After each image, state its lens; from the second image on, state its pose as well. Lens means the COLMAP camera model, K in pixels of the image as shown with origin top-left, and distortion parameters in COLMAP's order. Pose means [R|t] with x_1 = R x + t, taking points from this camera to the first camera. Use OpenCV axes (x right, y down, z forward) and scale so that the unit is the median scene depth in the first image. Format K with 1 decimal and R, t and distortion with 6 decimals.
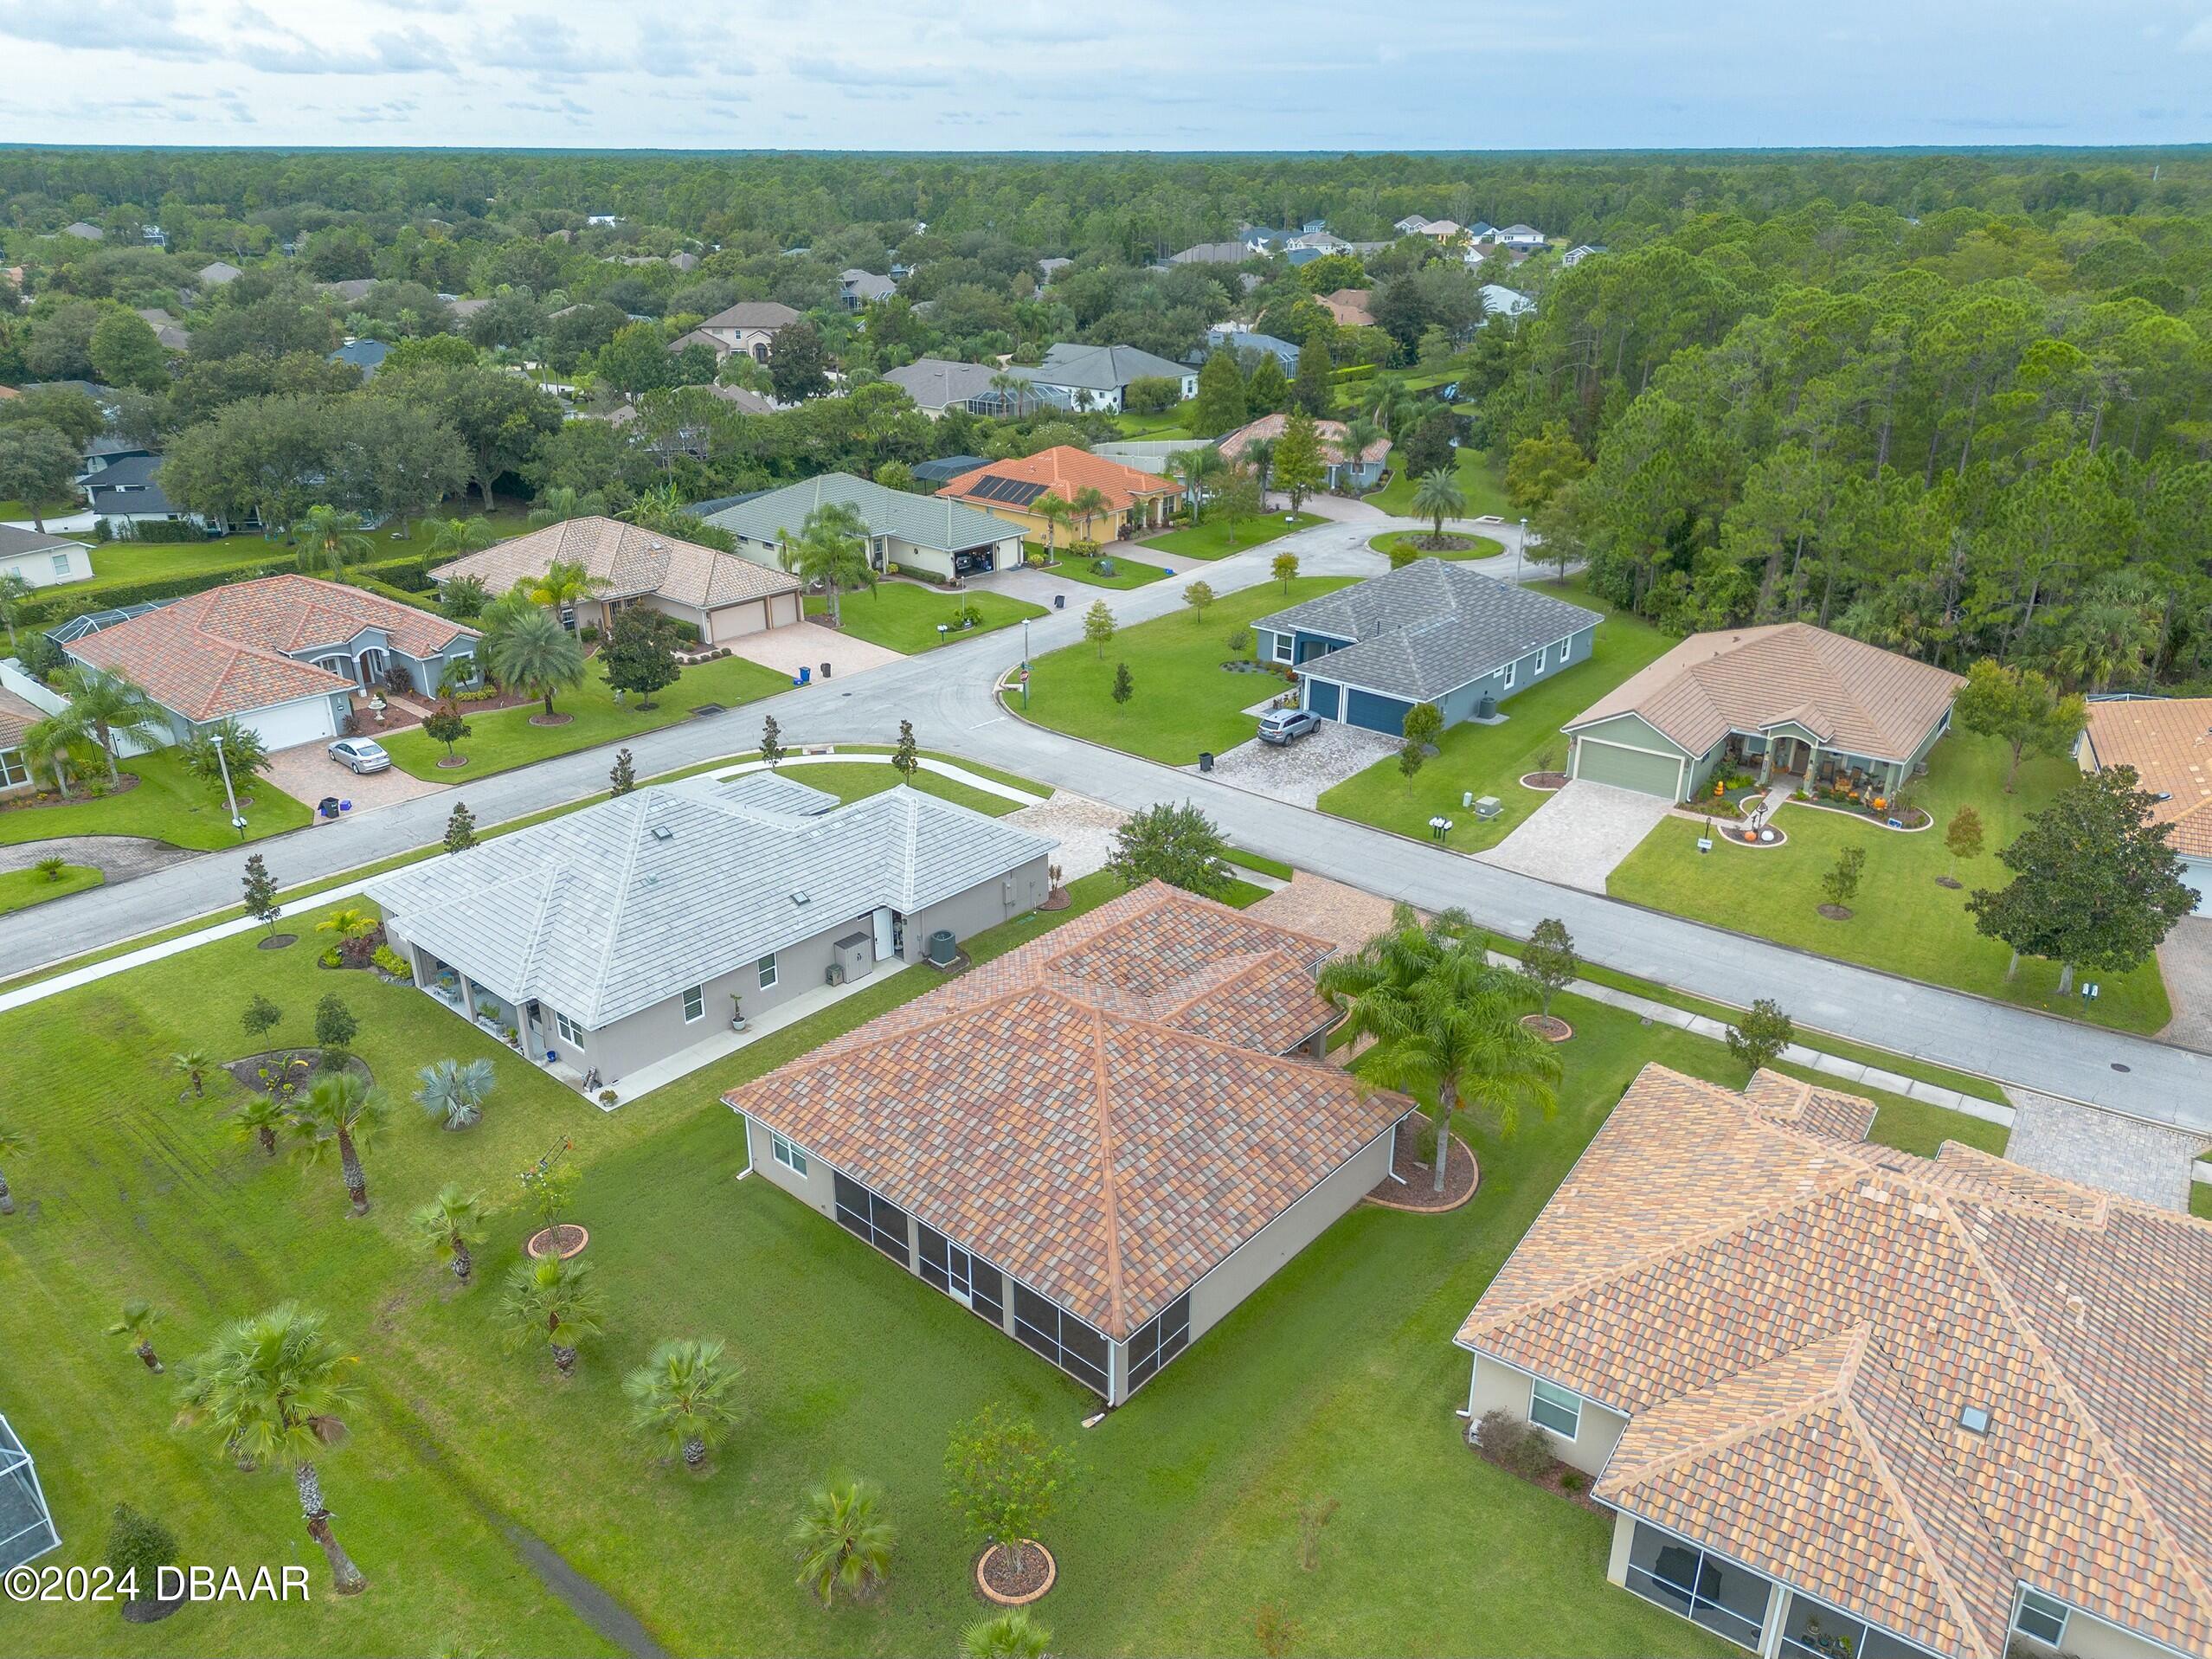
lens RADIAL K [[1536.7, 0, 1102.8], [0, 1536.7, 862.8], [0, 0, 1]] dist [0.082706, -0.087365]
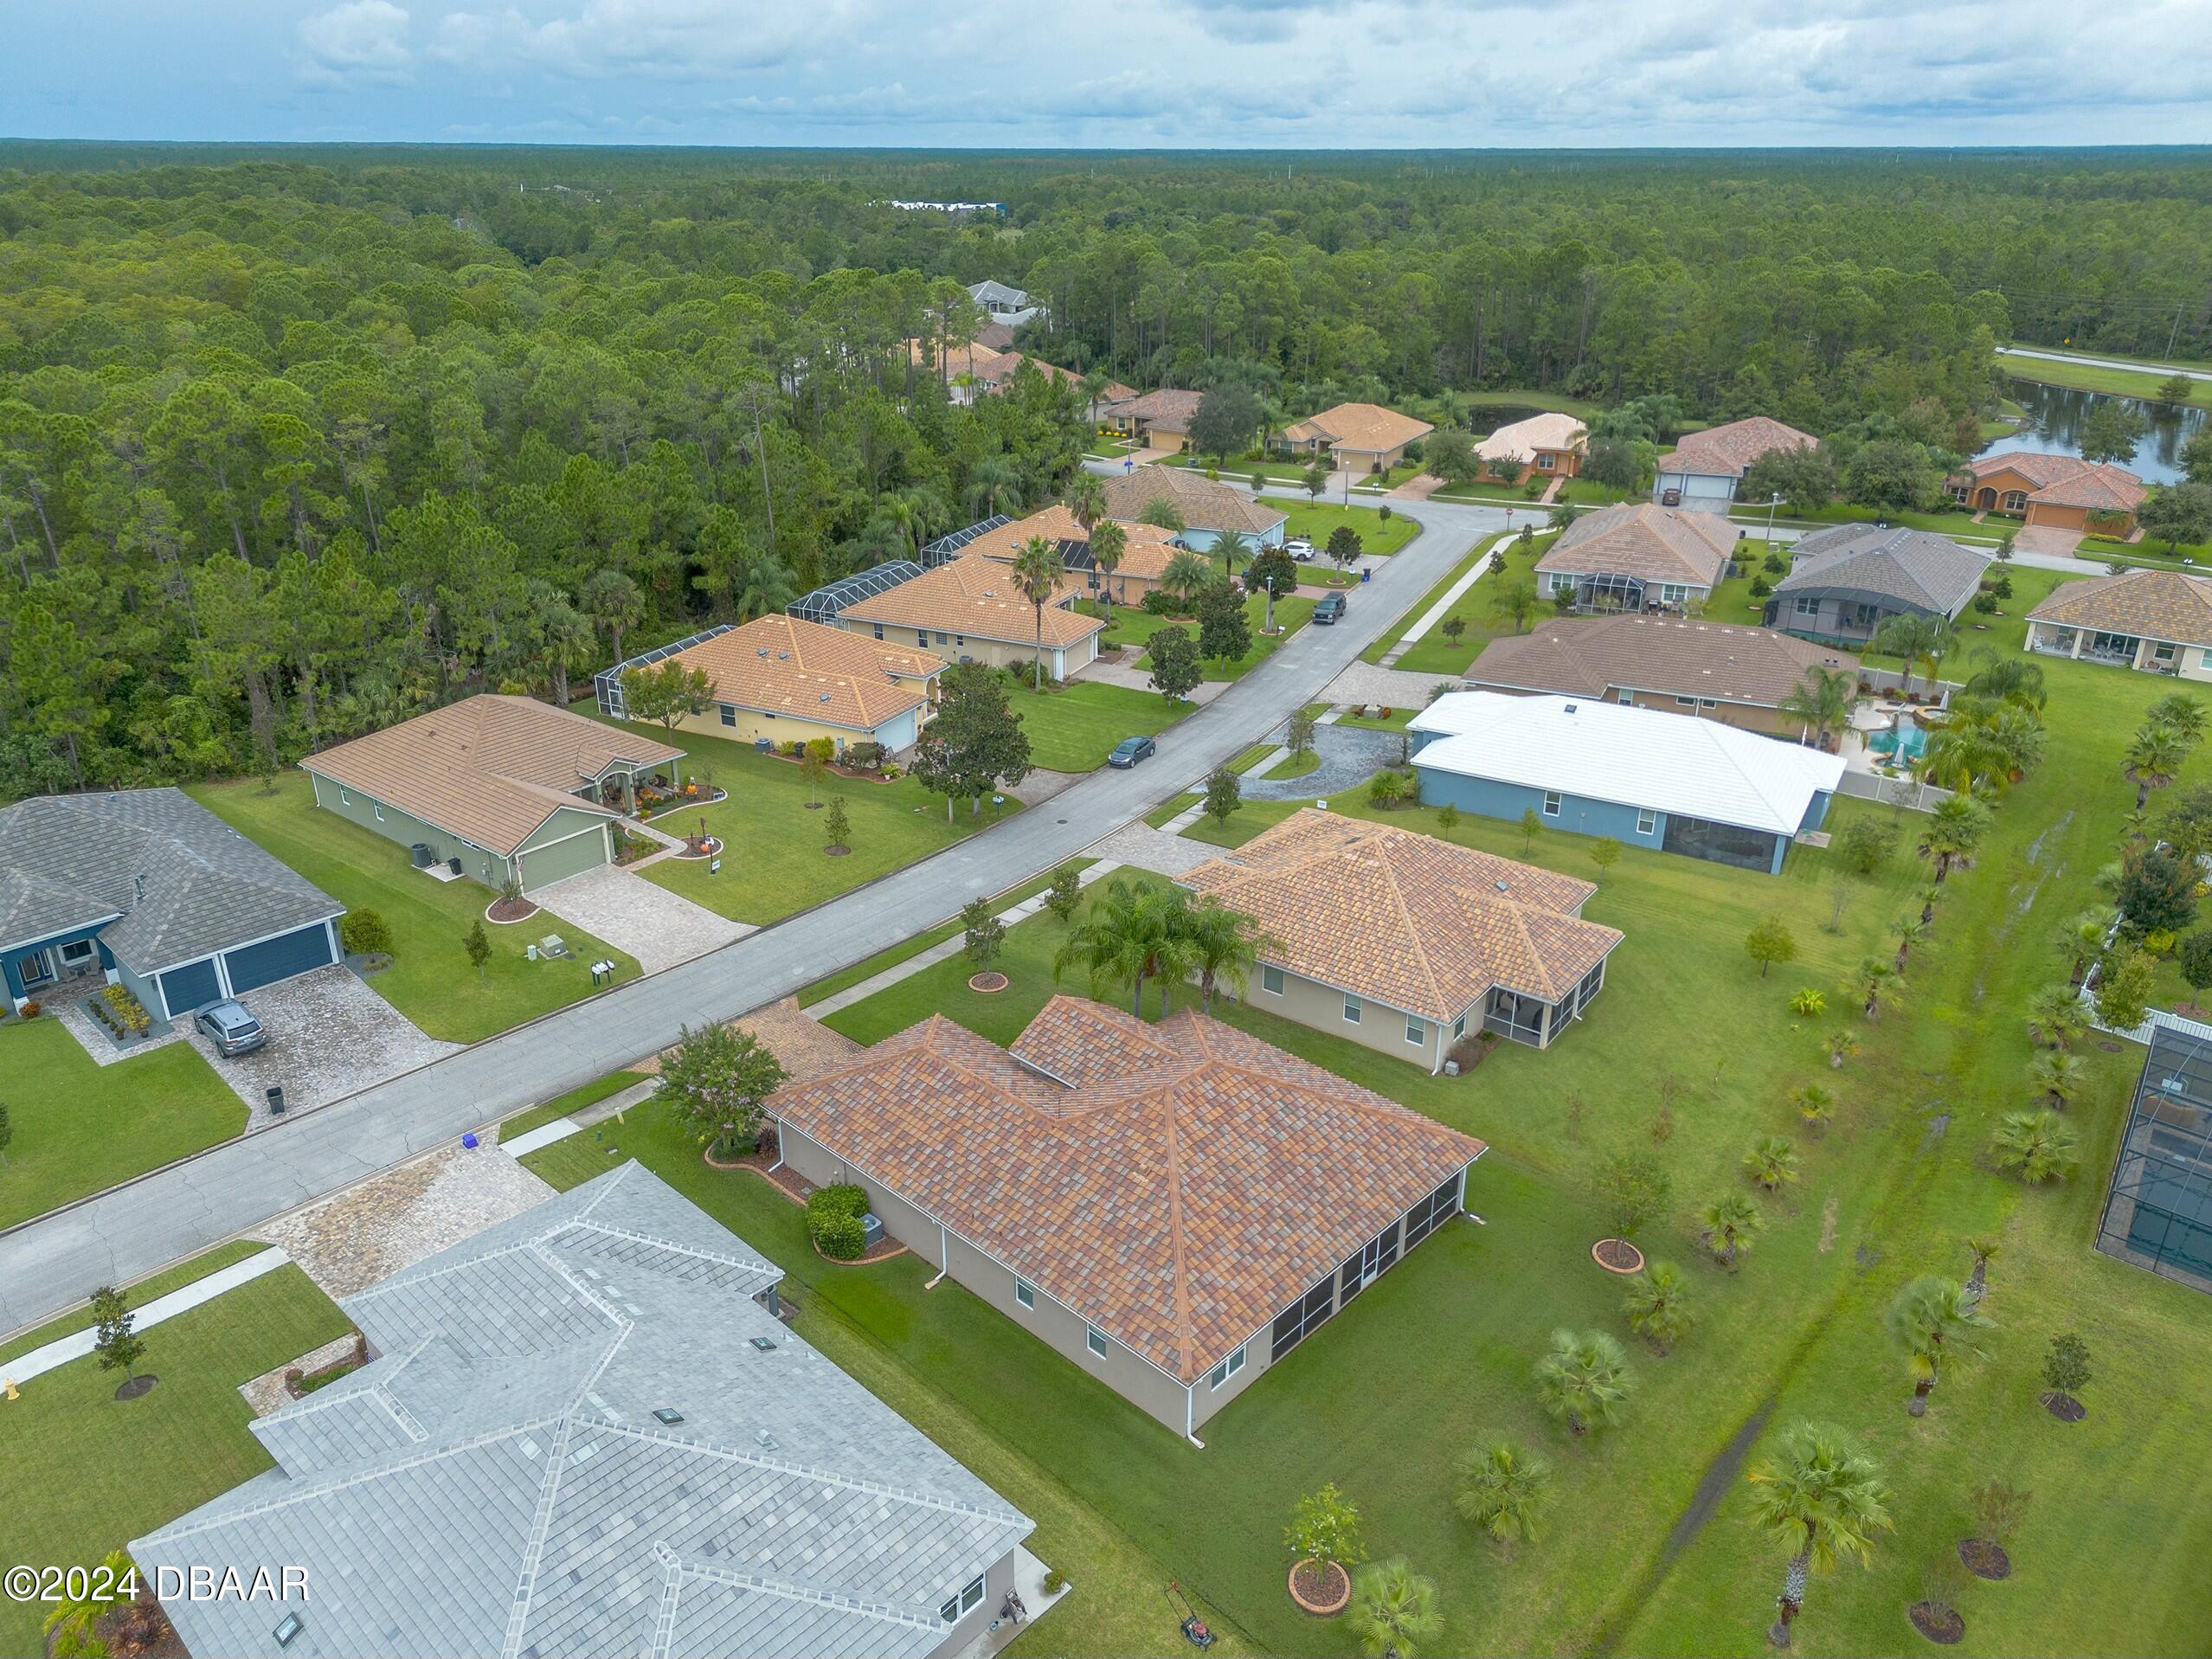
lens RADIAL K [[1536.7, 0, 1102.8], [0, 1536.7, 862.8], [0, 0, 1]] dist [0.082706, -0.087365]
pose [[0.036009, -0.417634, 0.907901, -0.531766], [0.412633, 0.833645, 0.367111, -0.260917], [-0.910185, 0.361410, 0.202349, 0.413826]]
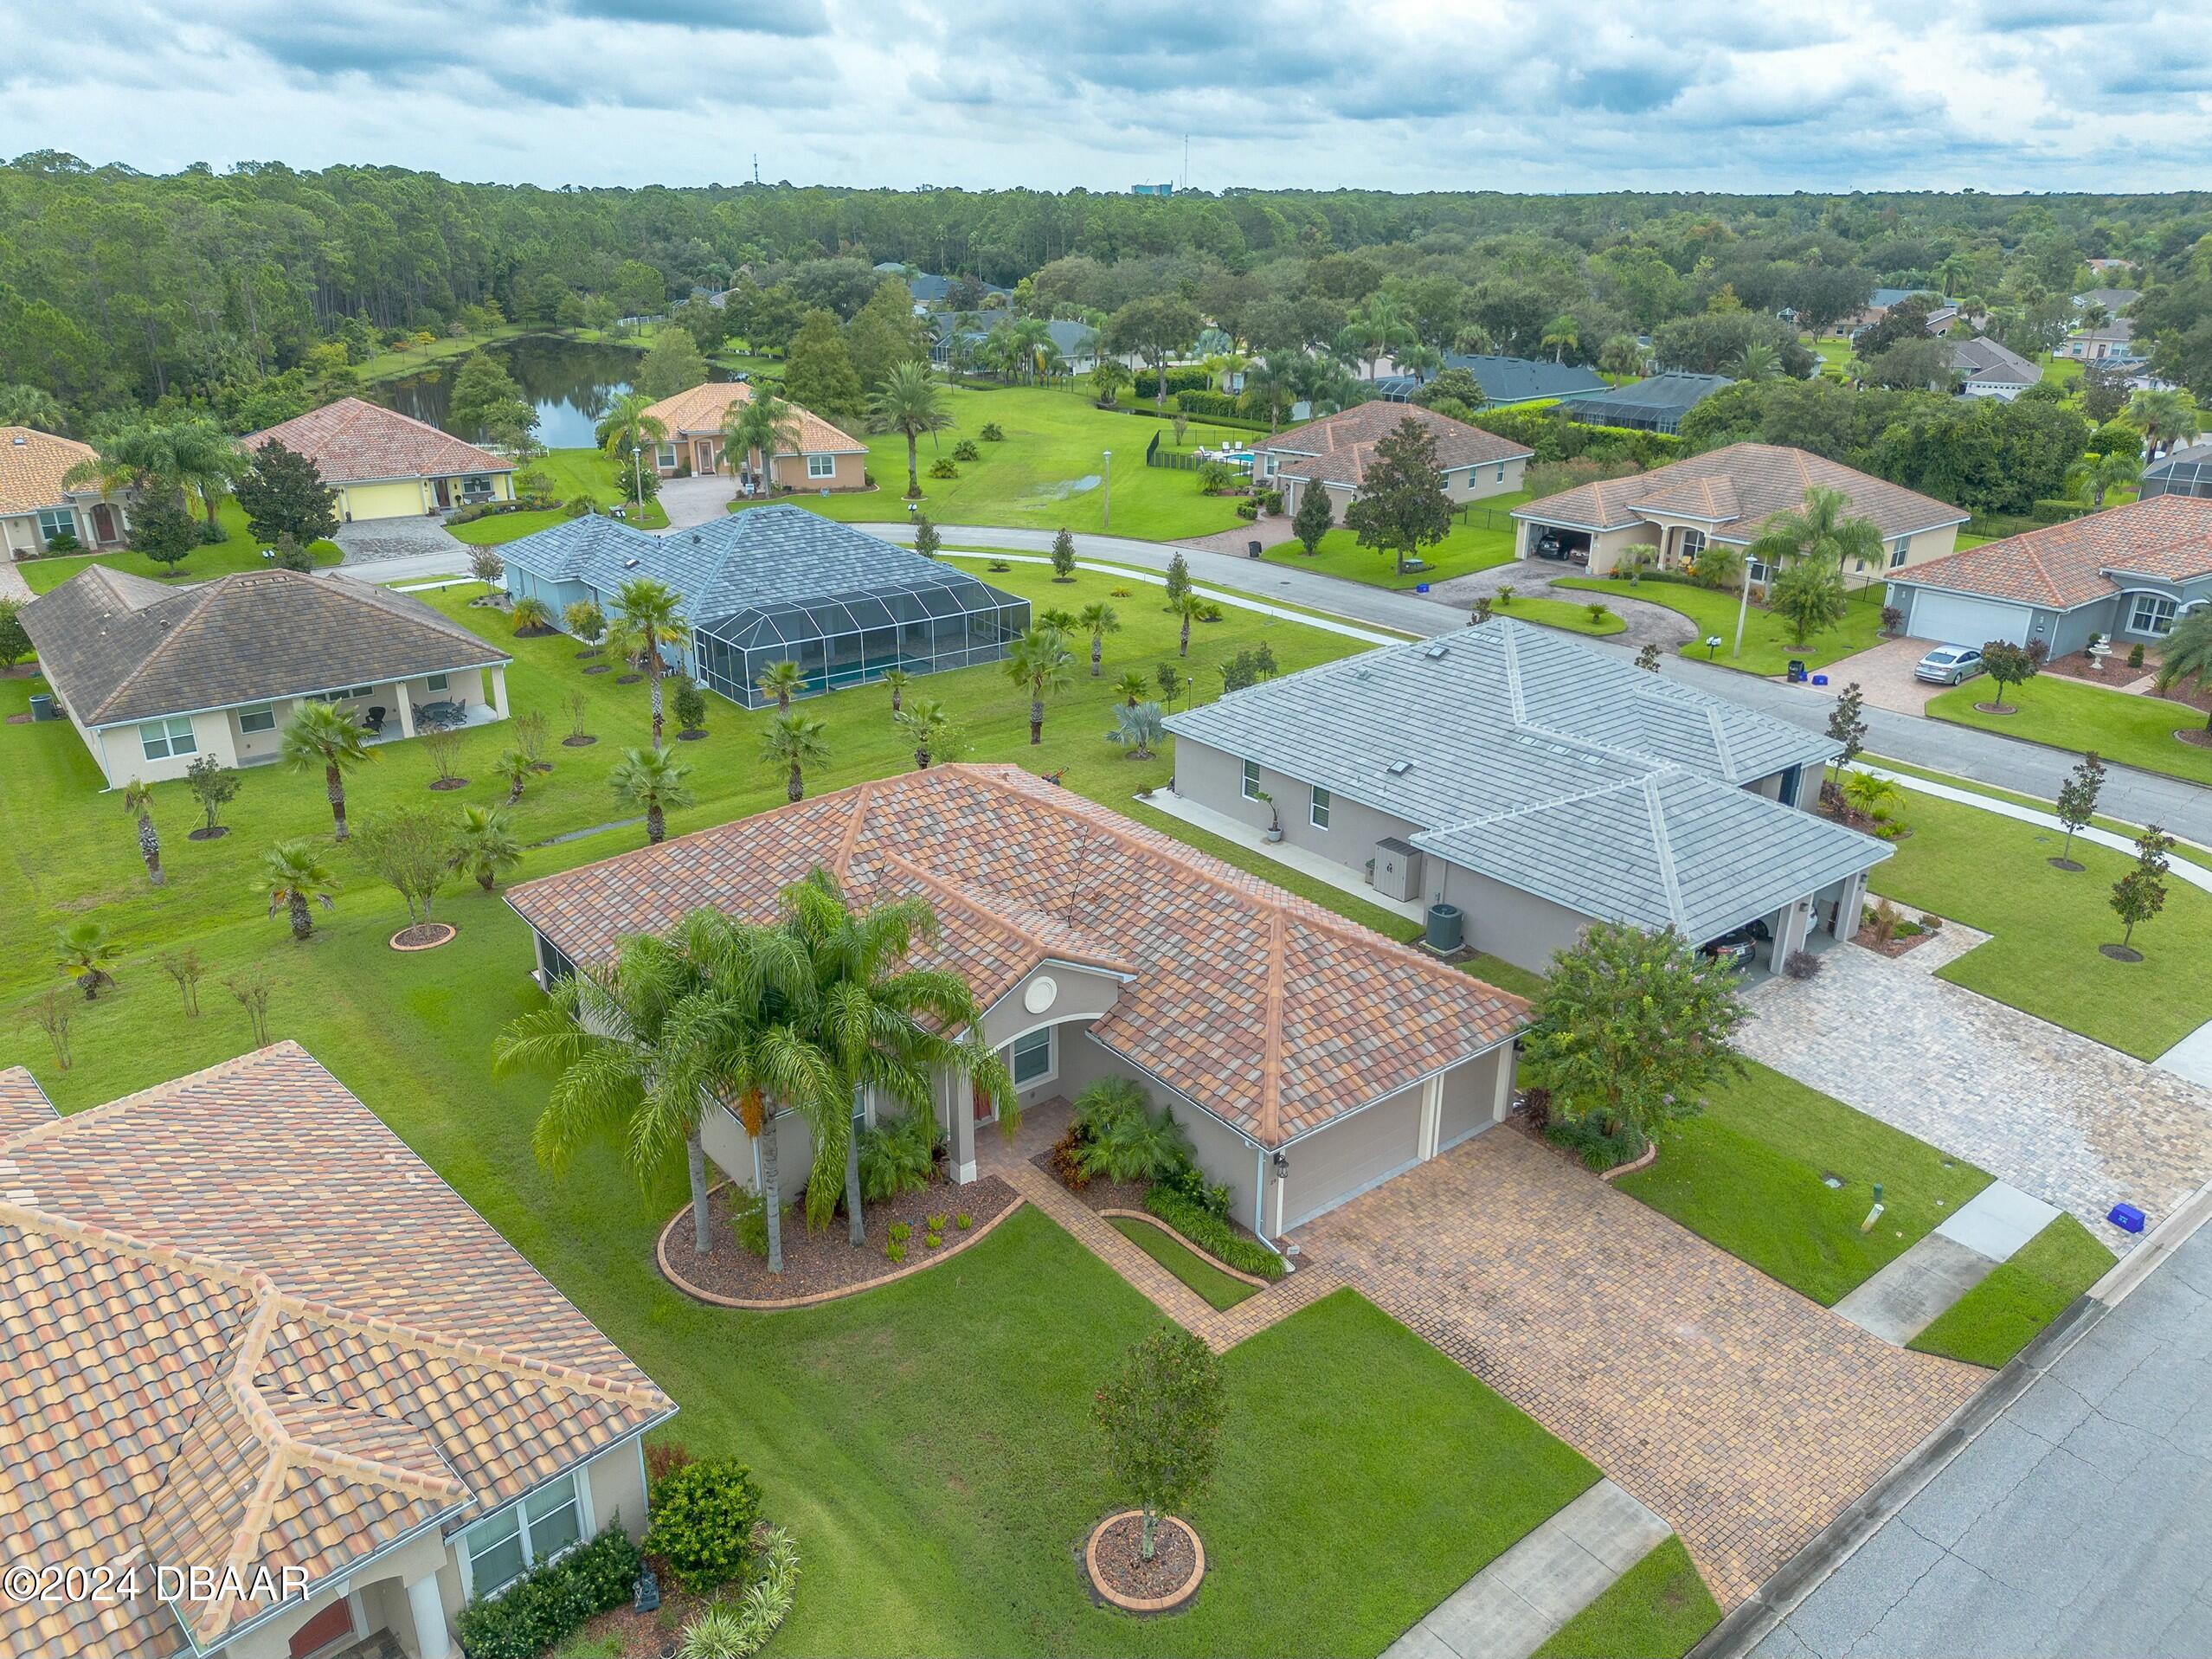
lens RADIAL K [[1579.2, 0, 1106.0], [0, 1579.2, 829.5], [0, 0, 1]] dist [0.029296, -0.009215]
pose [[-0.178462, 0.362804, -0.914617, 0.402535], [-0.409415, 0.817869, 0.404313, -0.149077], [0.894724, 0.446613, 0.002578, 0.595382]]
